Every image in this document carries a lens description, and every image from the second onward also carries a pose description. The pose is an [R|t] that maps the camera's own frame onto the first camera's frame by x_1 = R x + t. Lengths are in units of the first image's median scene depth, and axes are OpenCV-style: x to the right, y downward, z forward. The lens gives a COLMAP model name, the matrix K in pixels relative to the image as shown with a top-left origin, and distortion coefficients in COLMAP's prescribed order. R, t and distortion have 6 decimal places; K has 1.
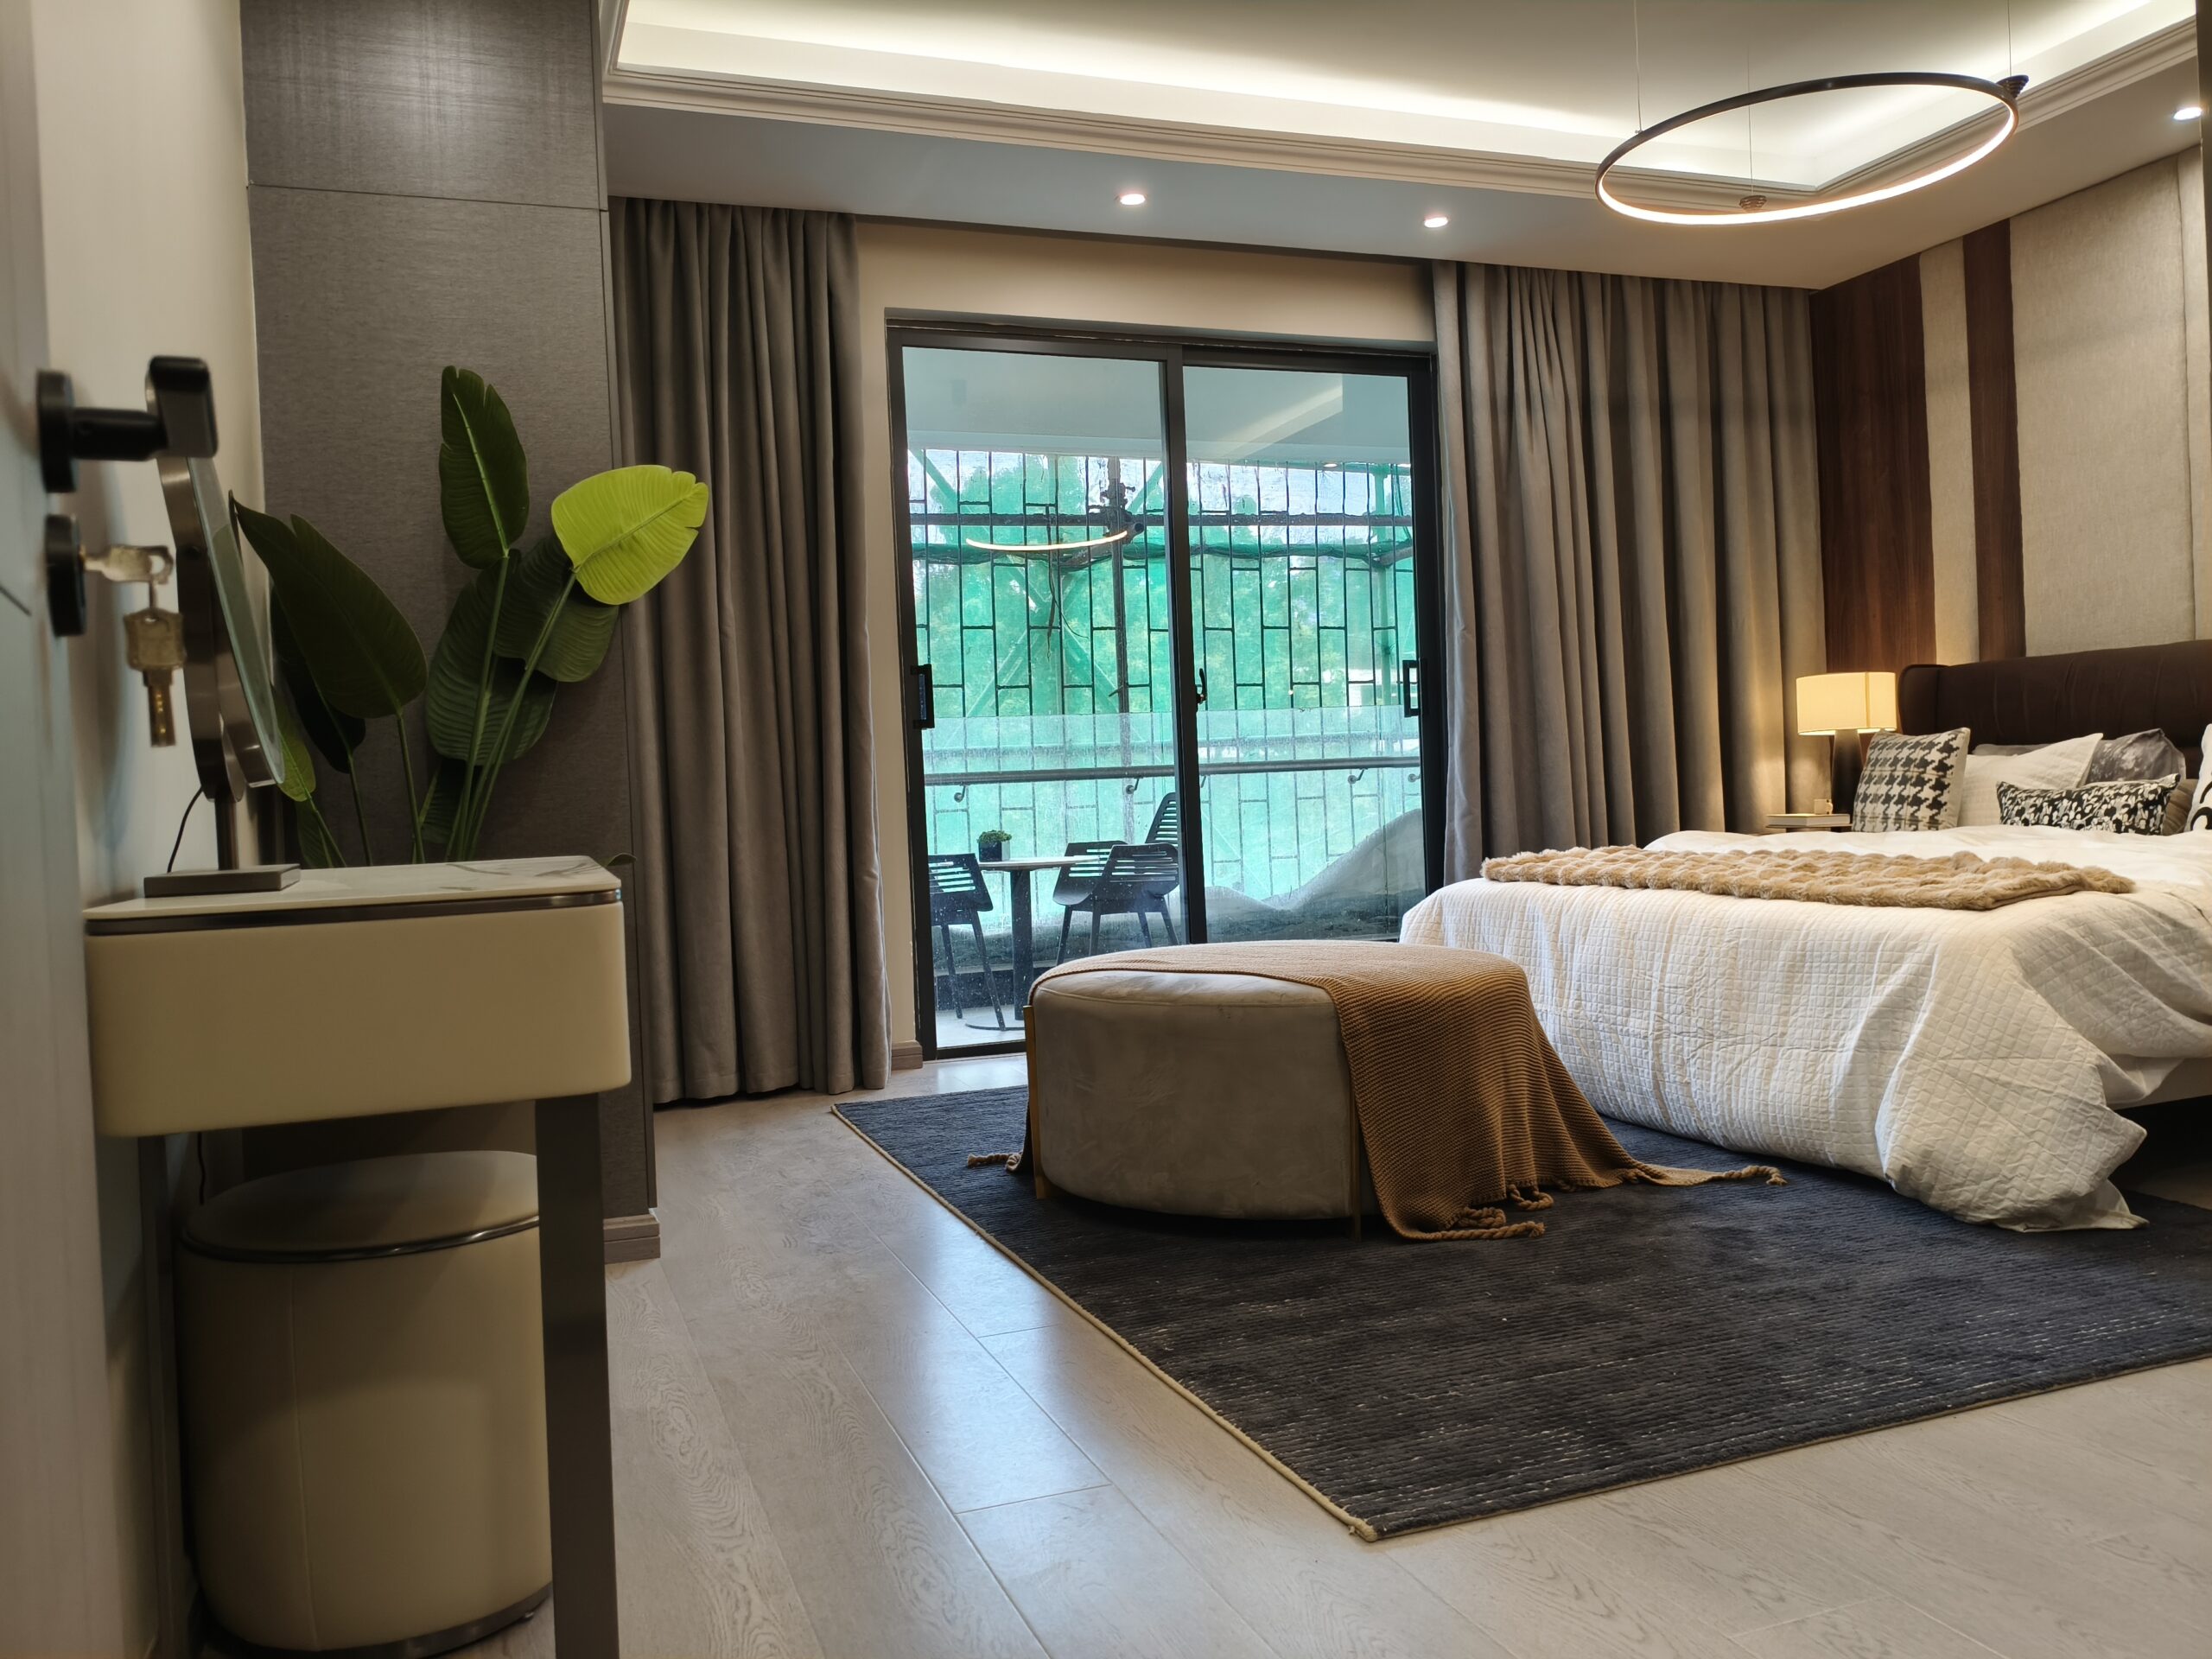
lens RADIAL K [[1723.1, 0, 1086.7], [0, 1723.1, 835.1], [0, 0, 1]] dist [0.058756, -0.106308]
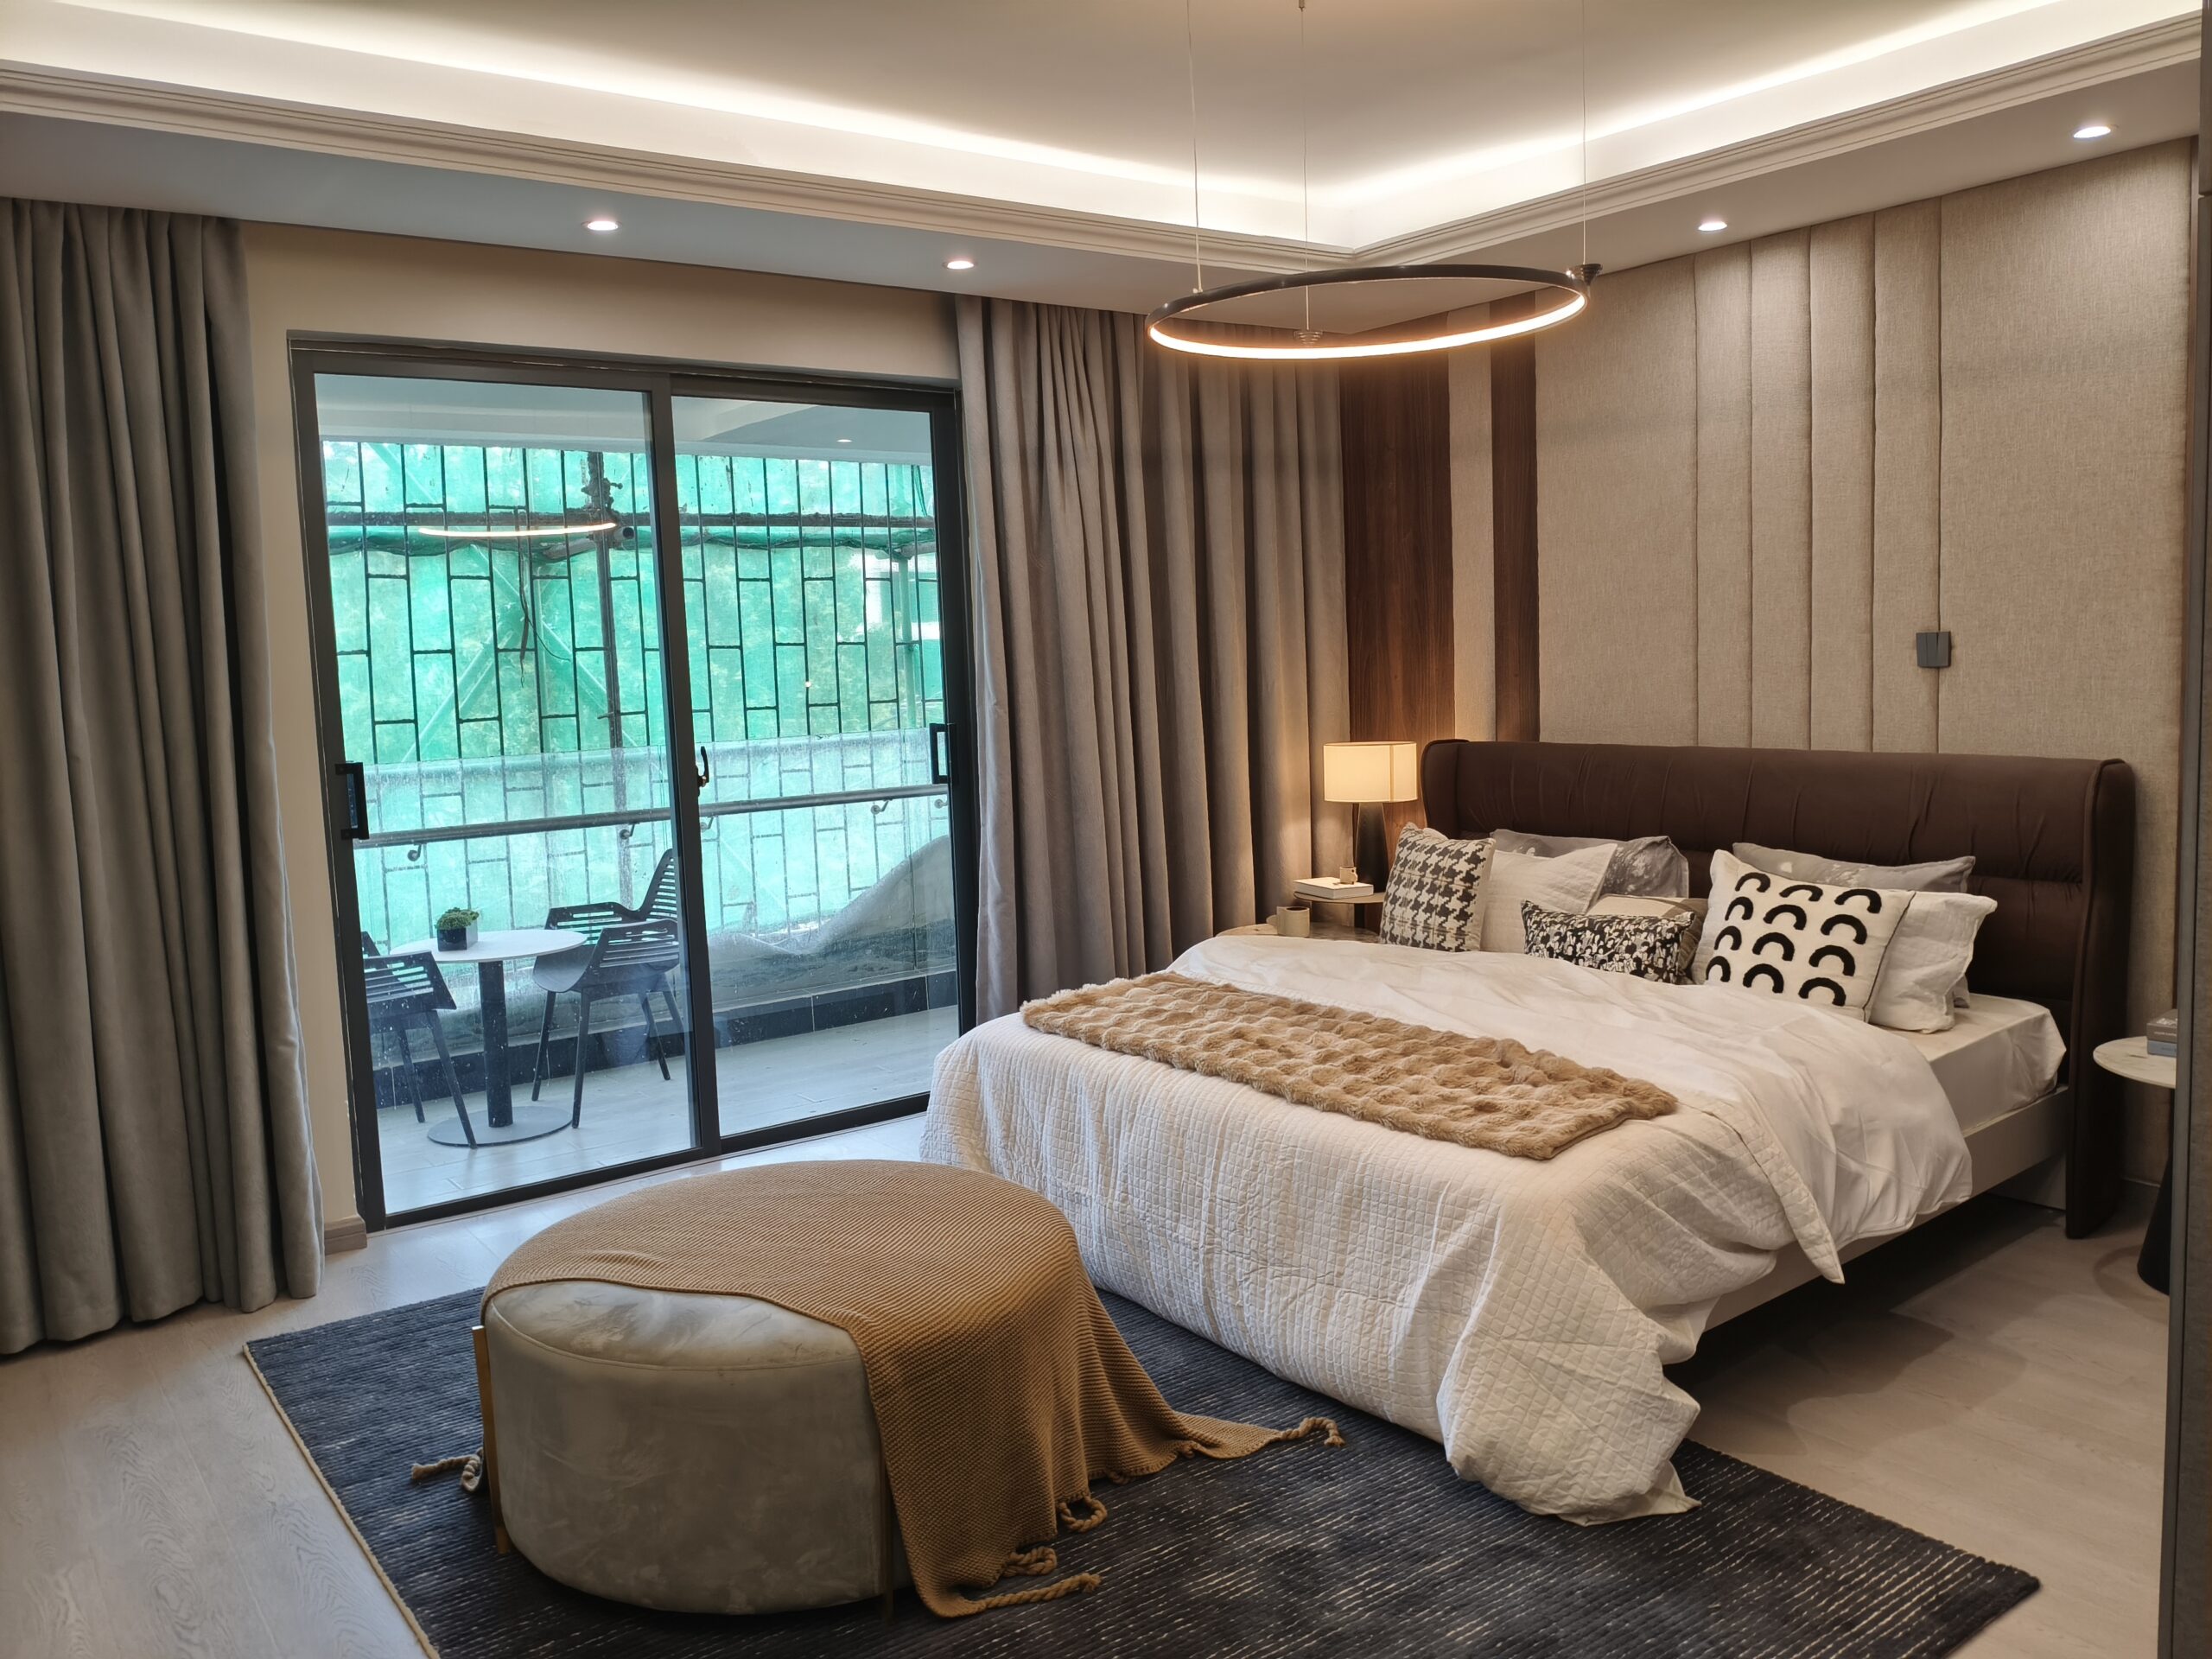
lens RADIAL K [[1723.1, 0, 1086.2], [0, 1723.1, 808.5], [0, 0, 1]] dist [0.058756, -0.106308]
pose [[0.962114, -0.021611, 0.271791, 0.016987], [0.002981, 0.997628, 0.068770, -0.143068], [-0.272633, -0.065354, 0.959896, 0.117550]]
